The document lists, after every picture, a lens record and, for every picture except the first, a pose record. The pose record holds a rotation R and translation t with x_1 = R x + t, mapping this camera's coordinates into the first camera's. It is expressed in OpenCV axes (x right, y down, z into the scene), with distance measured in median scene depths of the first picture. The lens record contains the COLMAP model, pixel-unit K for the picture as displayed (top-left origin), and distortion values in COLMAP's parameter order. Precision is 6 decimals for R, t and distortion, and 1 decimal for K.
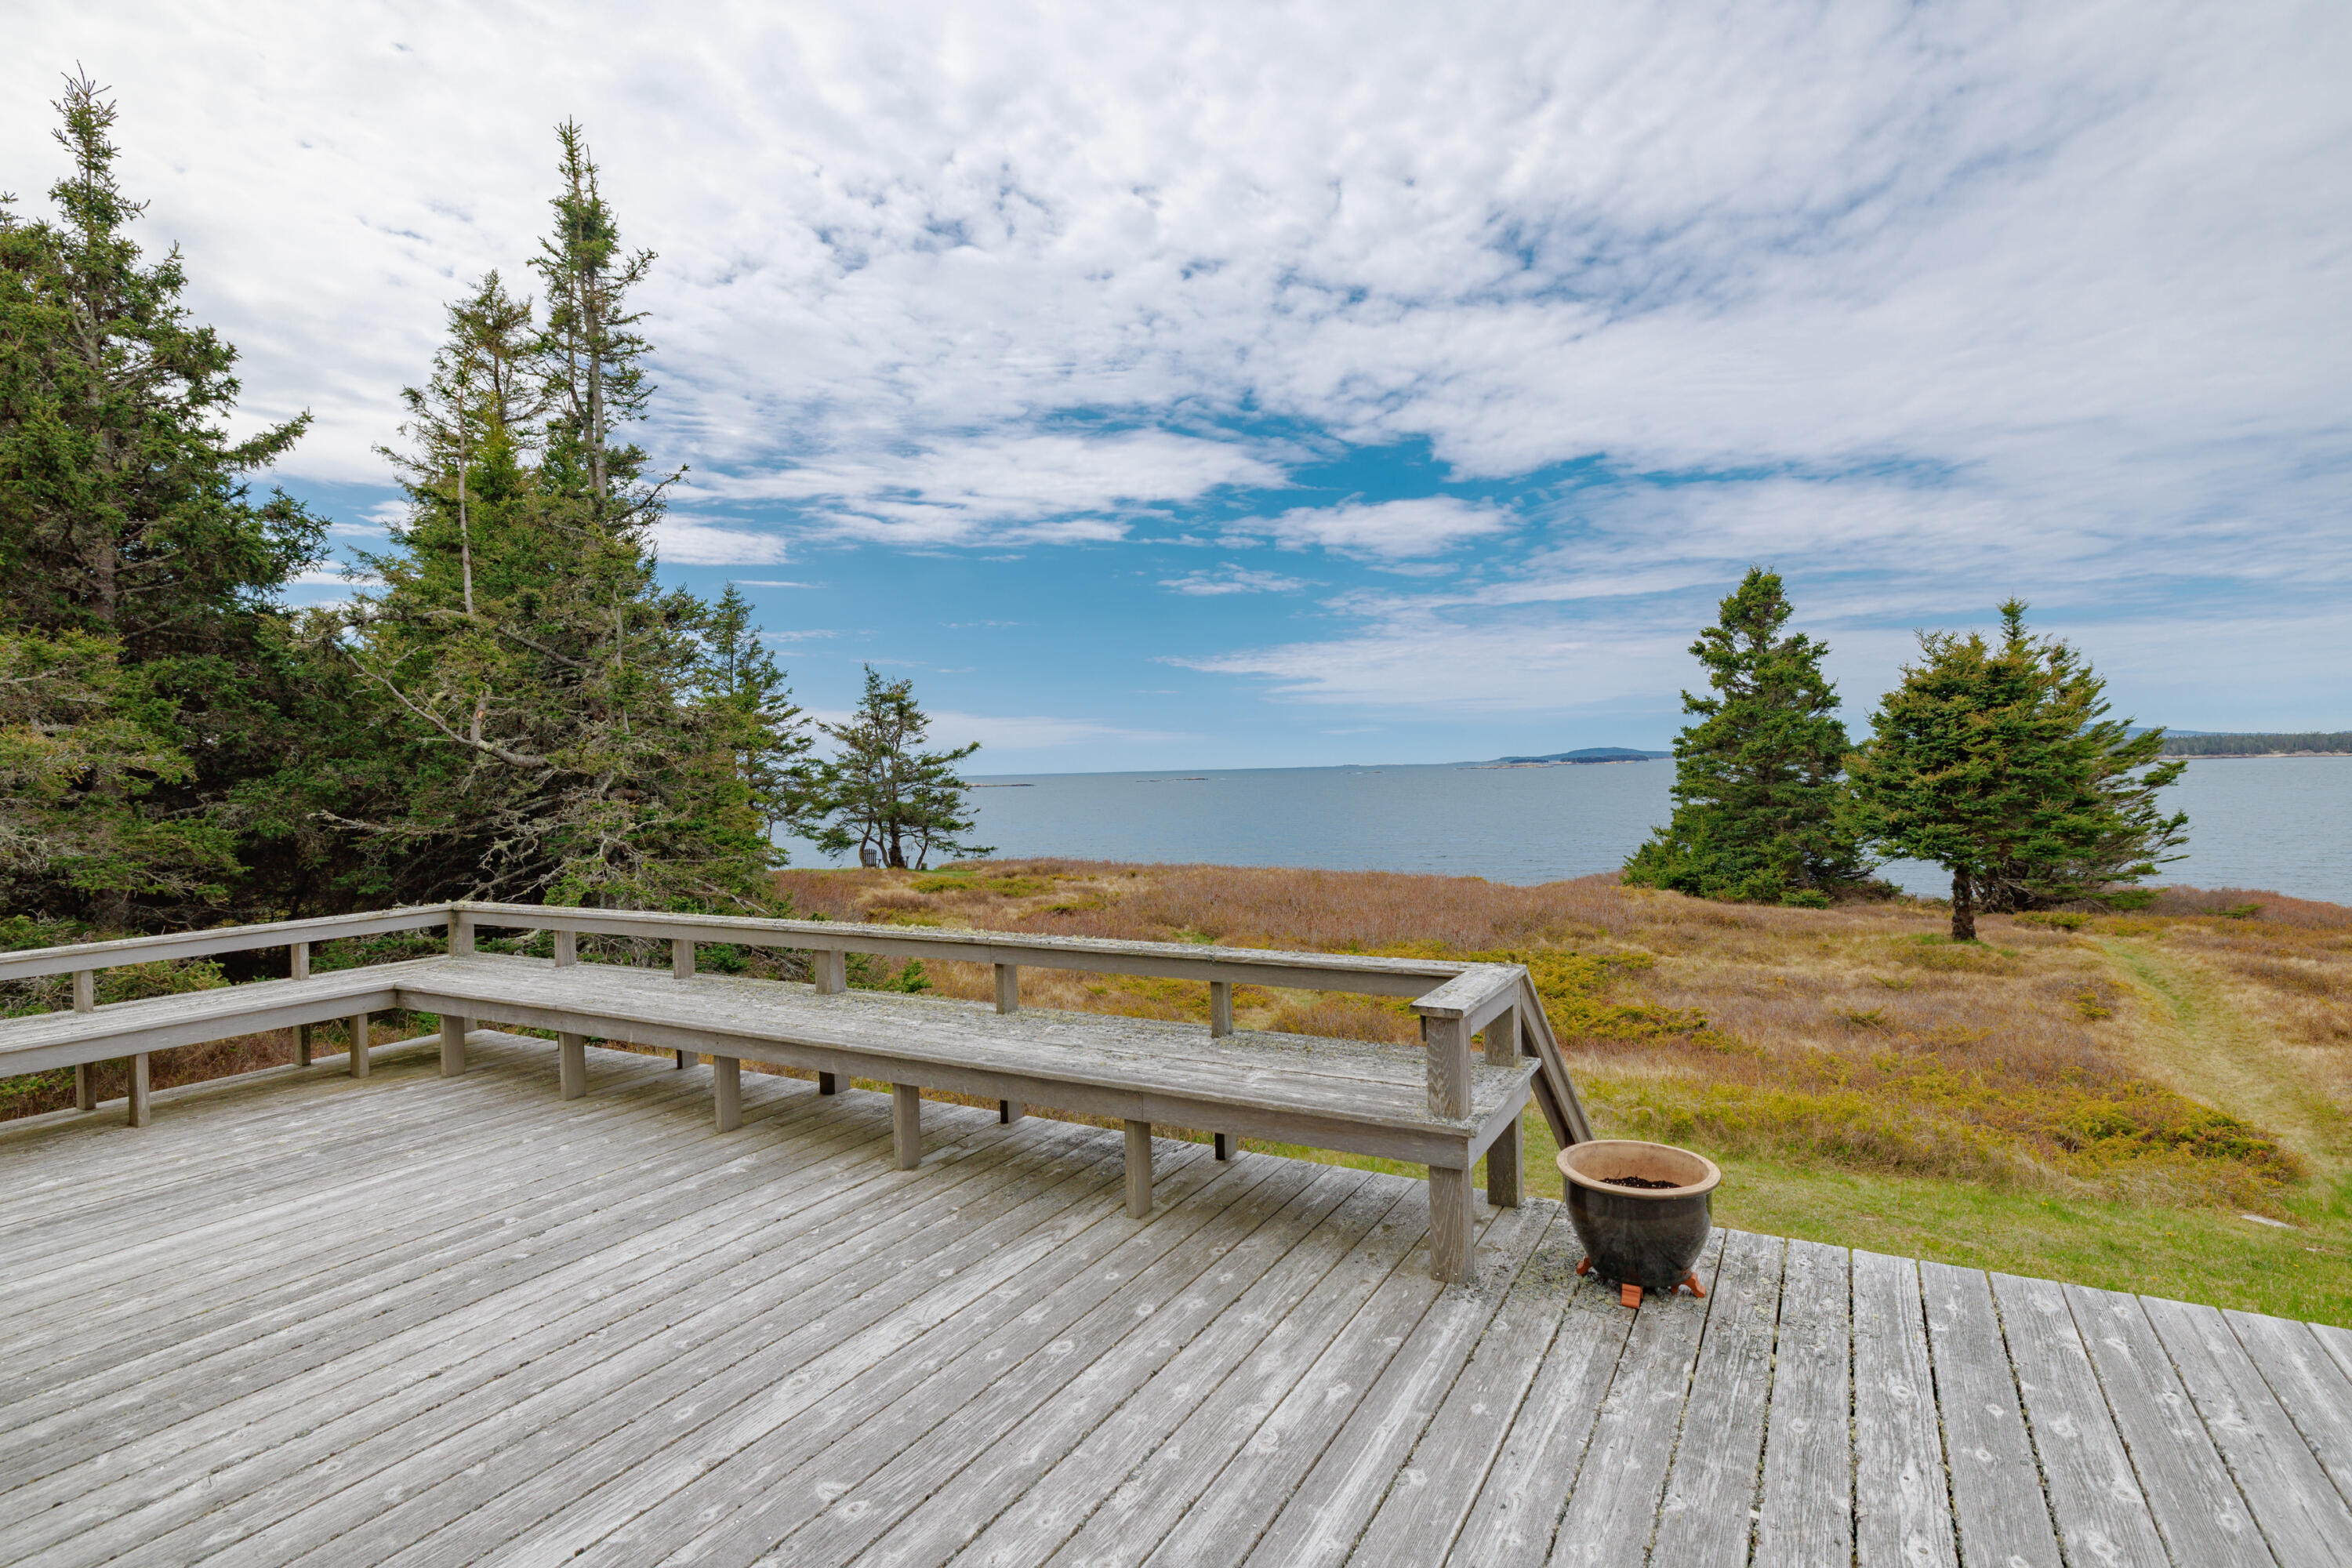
lens RADIAL K [[1148.7, 0, 1194.4], [0, 1148.7, 772.0], [0, 0, 1]] dist [-0.003078, 0.001211]
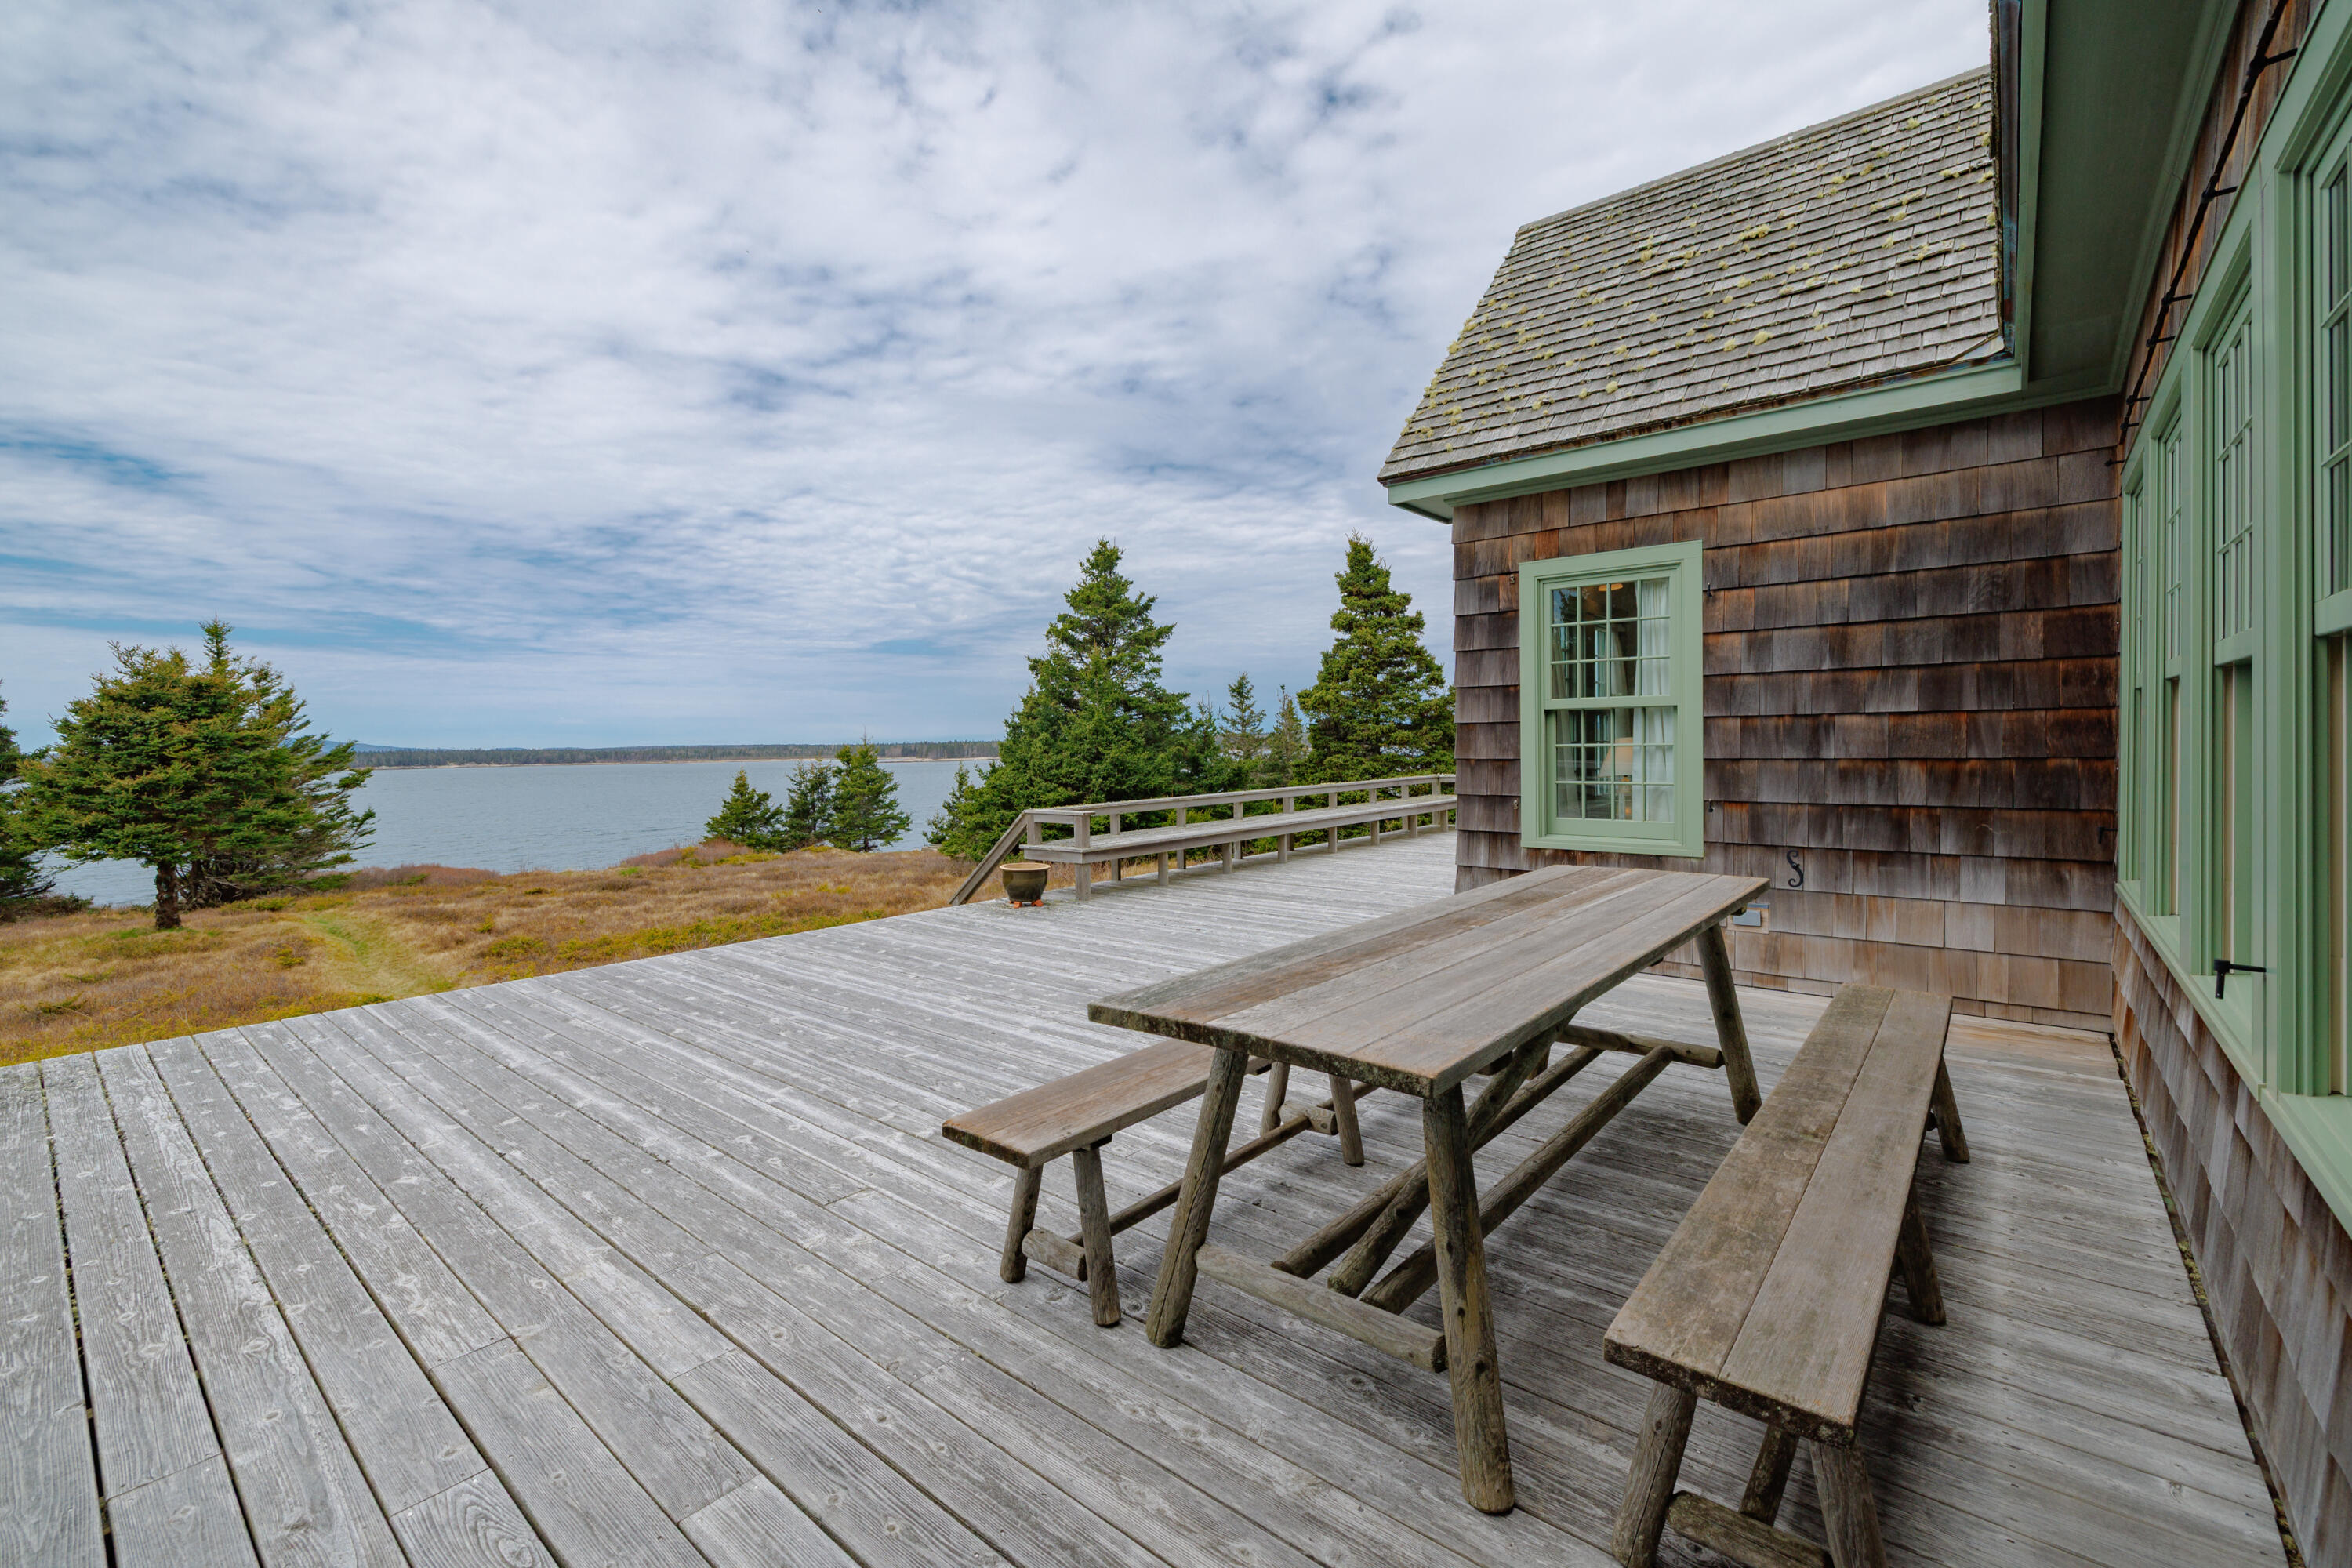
lens RADIAL K [[999.9, 0, 1174.5], [0, 999.9, 762.6], [0, 0, 1]] dist [0.000864, 0.000112]
pose [[0.188540, 0.000853, 0.982065, -0.091859], [0.017744, 0.999833, -0.004275, 0.008022], [-0.981905, 0.018231, 0.188494, -0.133857]]
